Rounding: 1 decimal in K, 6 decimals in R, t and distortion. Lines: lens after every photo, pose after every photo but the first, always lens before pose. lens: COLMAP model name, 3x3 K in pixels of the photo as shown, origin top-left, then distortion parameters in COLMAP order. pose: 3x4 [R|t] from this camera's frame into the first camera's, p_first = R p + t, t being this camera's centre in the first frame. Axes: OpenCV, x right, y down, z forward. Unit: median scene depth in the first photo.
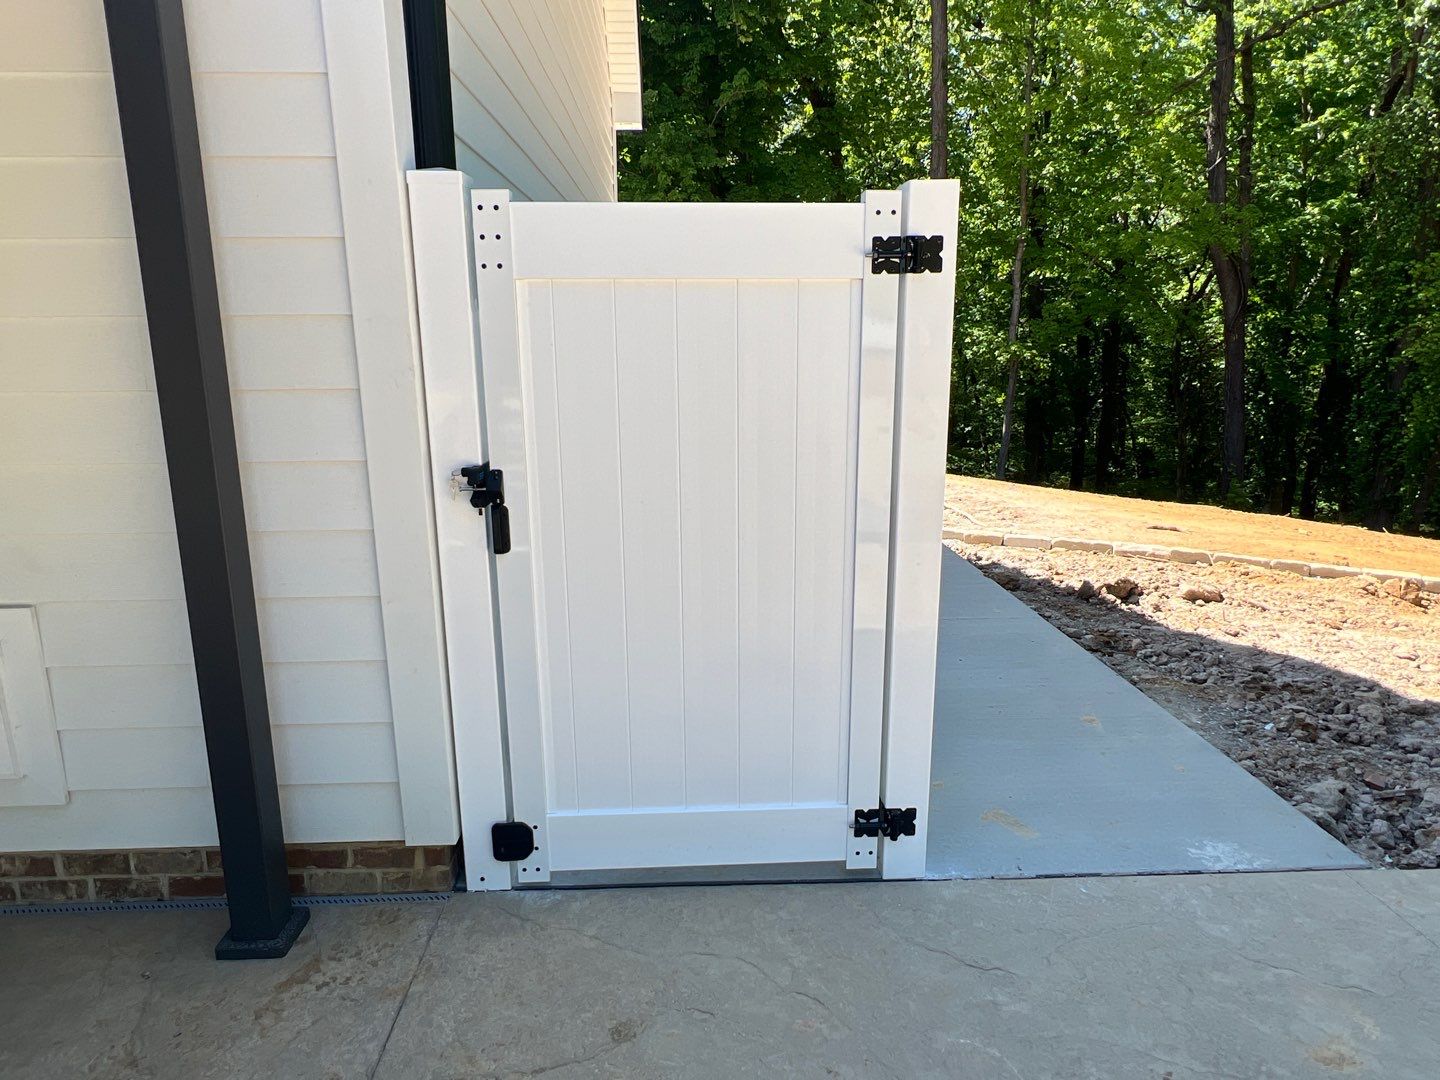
lens RADIAL K [[900.0, 0, 720.0], [0, 900.0, 540.0], [0, 0, 1]] dist [-0.005841, 0.000941]
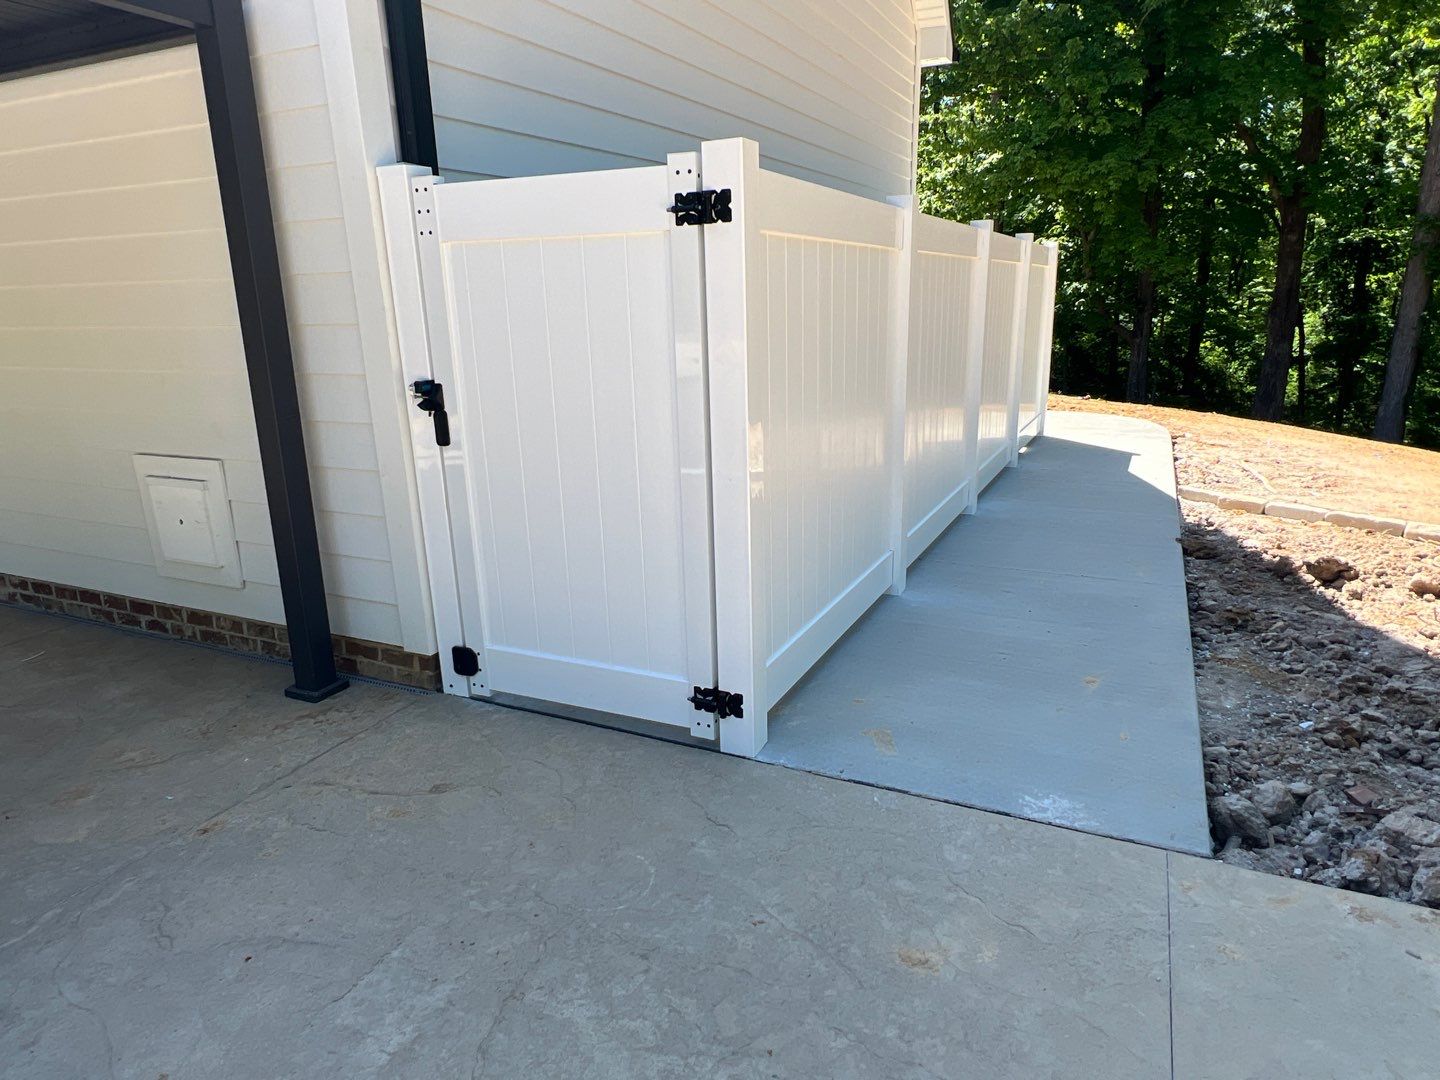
lens RADIAL K [[900.0, 0, 720.0], [0, 900.0, 540.0], [0, 0, 1]] dist [-0.005841, 0.000941]
pose [[0.888887, 0.110244, -0.444664, 0.681464], [-0.082446, 0.993262, 0.081446, 0.010033], [0.450647, -0.035736, 0.891987, -0.032333]]
